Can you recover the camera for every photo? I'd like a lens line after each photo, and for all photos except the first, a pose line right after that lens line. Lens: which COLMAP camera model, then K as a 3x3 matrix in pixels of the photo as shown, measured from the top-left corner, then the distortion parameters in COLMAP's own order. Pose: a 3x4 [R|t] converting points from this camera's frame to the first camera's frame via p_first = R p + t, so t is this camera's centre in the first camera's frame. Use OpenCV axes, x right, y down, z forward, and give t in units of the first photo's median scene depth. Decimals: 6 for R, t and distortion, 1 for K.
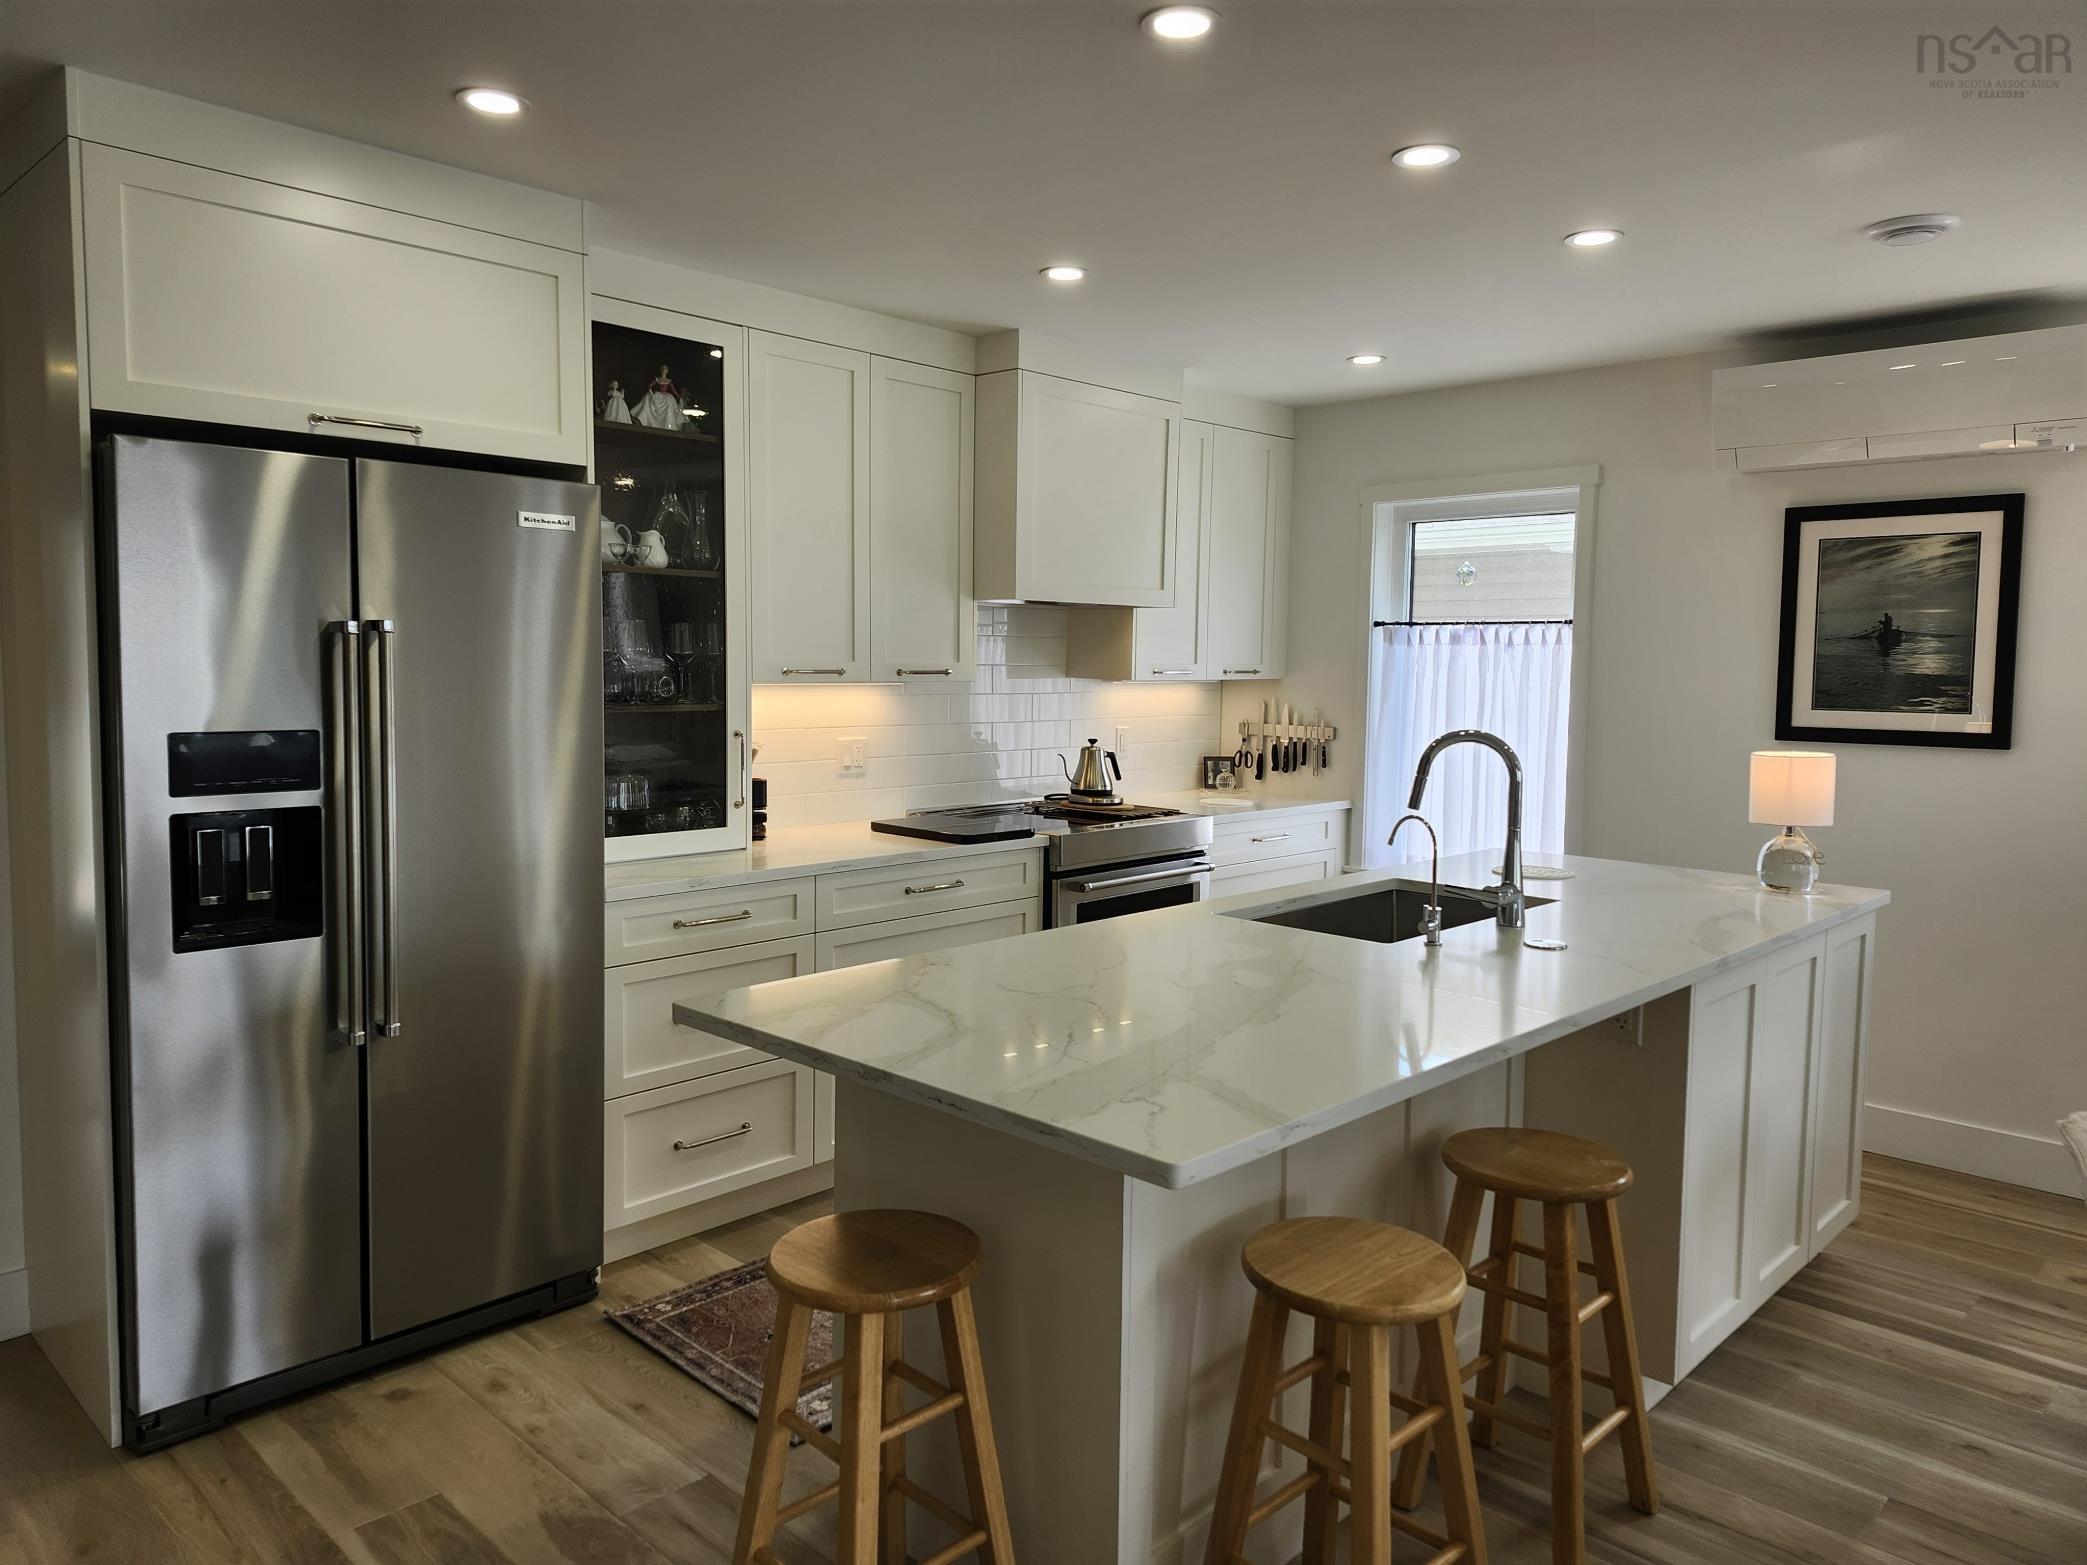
lens RADIAL K [[1430.0, 0, 1043.5], [0, 1430.0, 782.5], [0, 0, 1]] dist [0.055078, -0.077087]
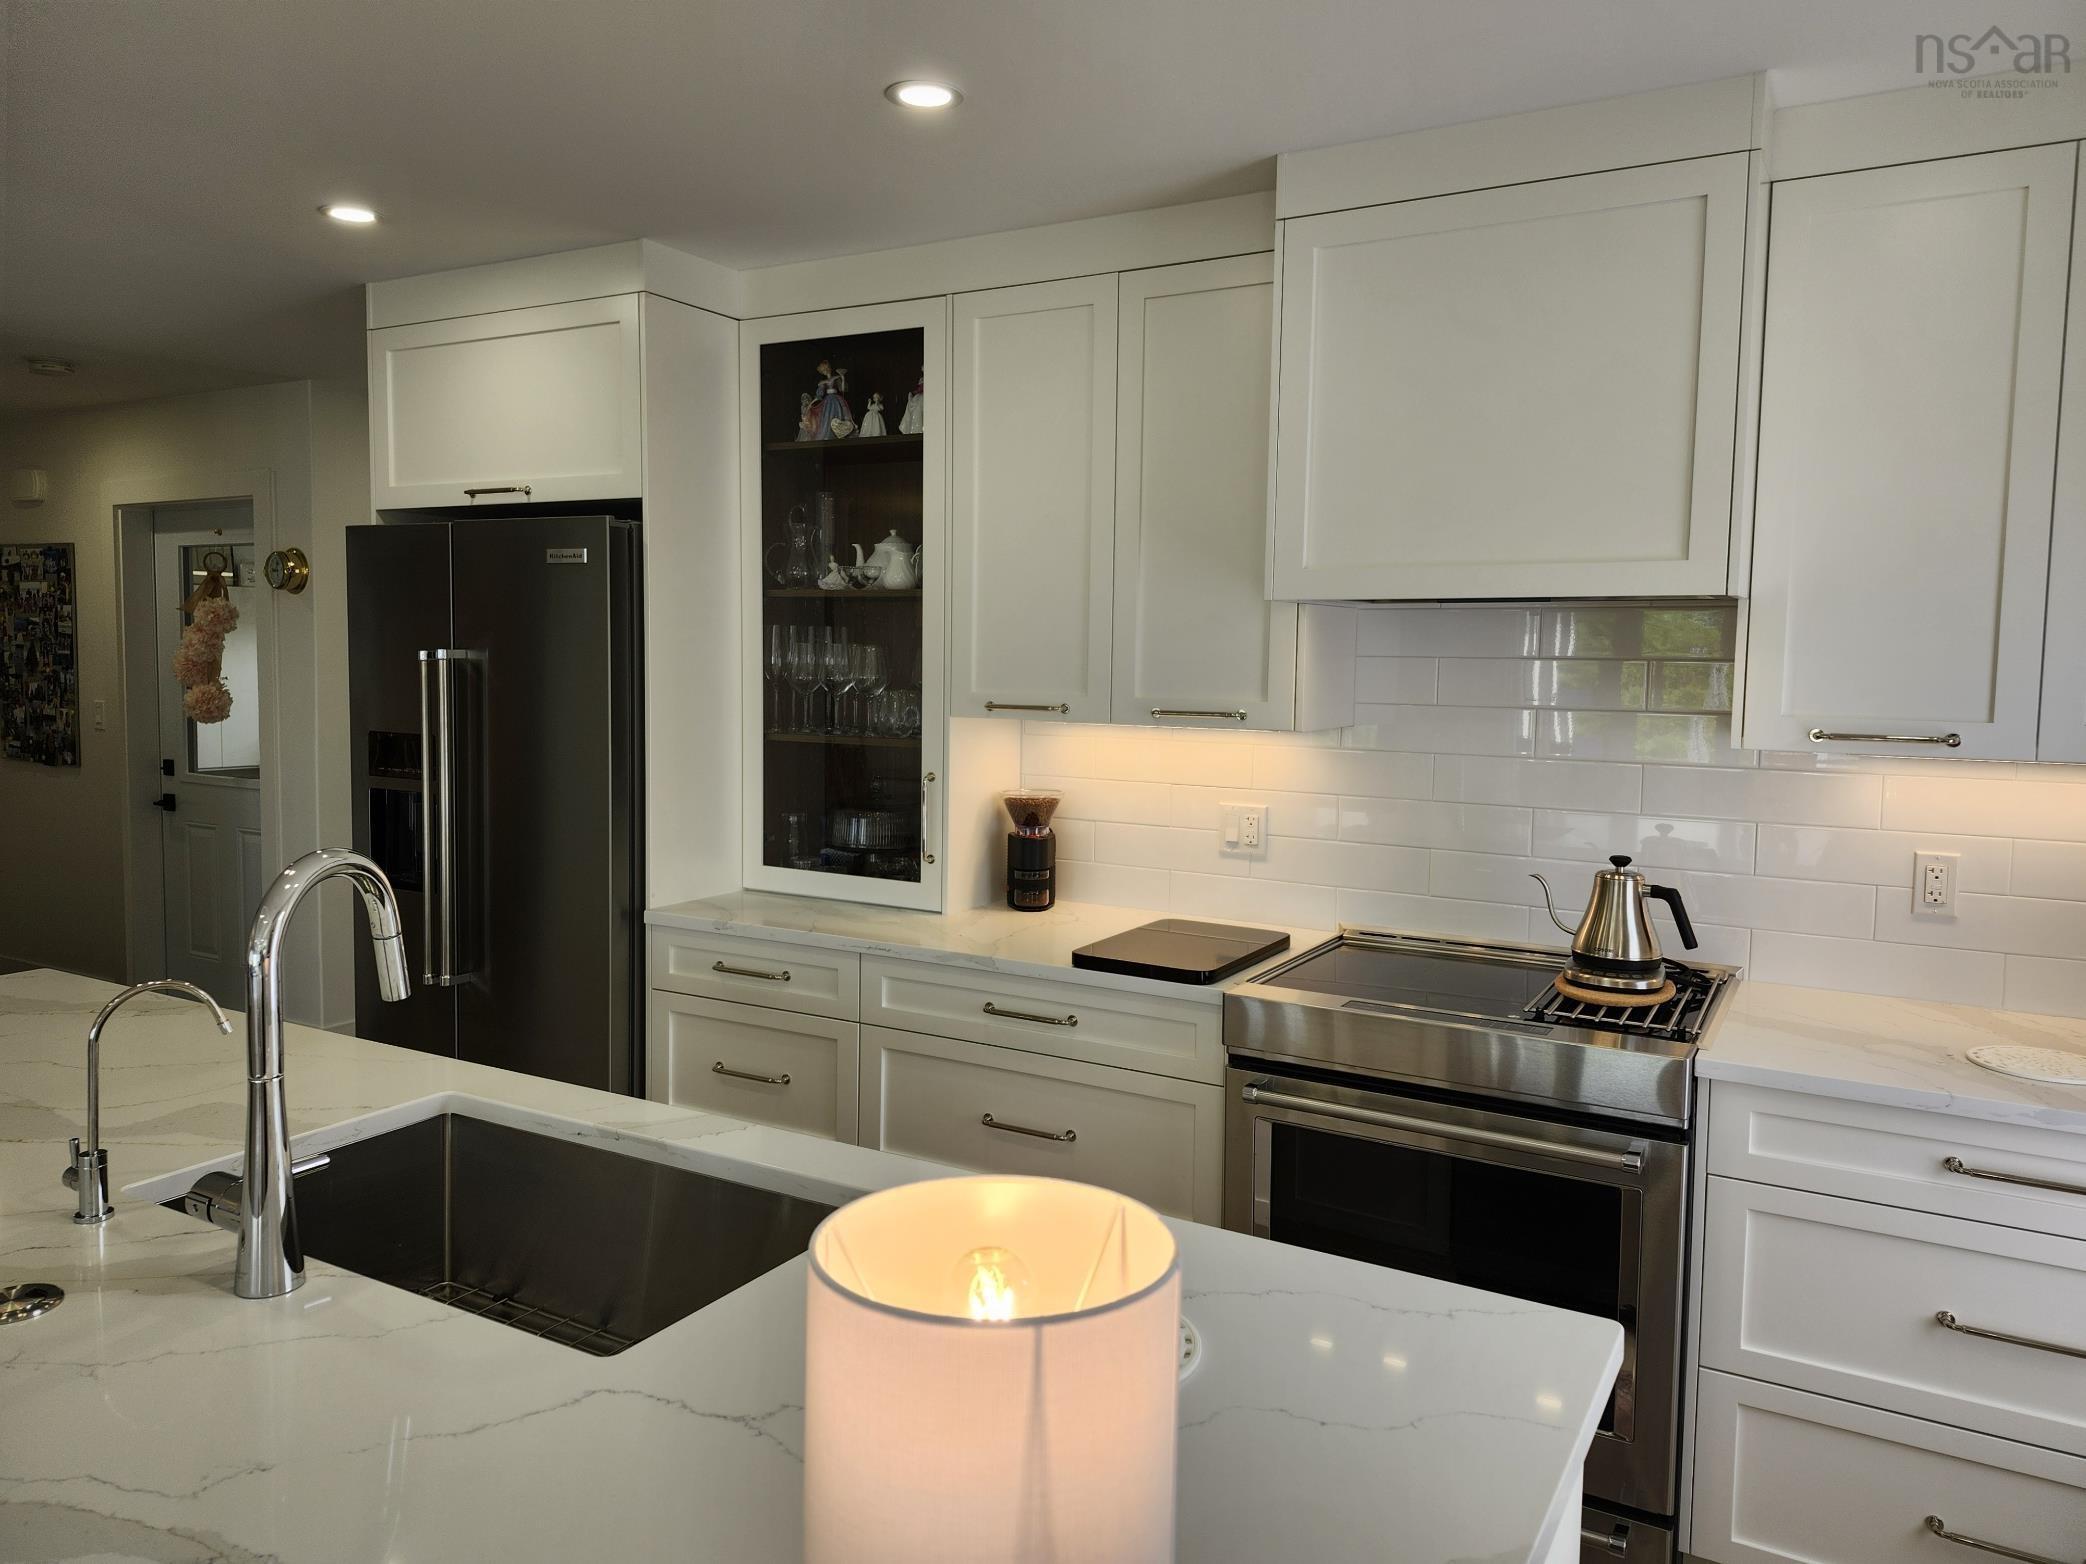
lens RADIAL K [[1446.0, 0, 1046.1], [0, 1446.0, 747.4], [0, 0, 1]] dist [0.034642, 0.000195]
pose [[0.229152, 0.053639, -0.971912, 0.558864], [-0.098941, 0.994593, 0.031563, -0.074352], [0.968349, 0.088930, 0.233220, 0.762730]]
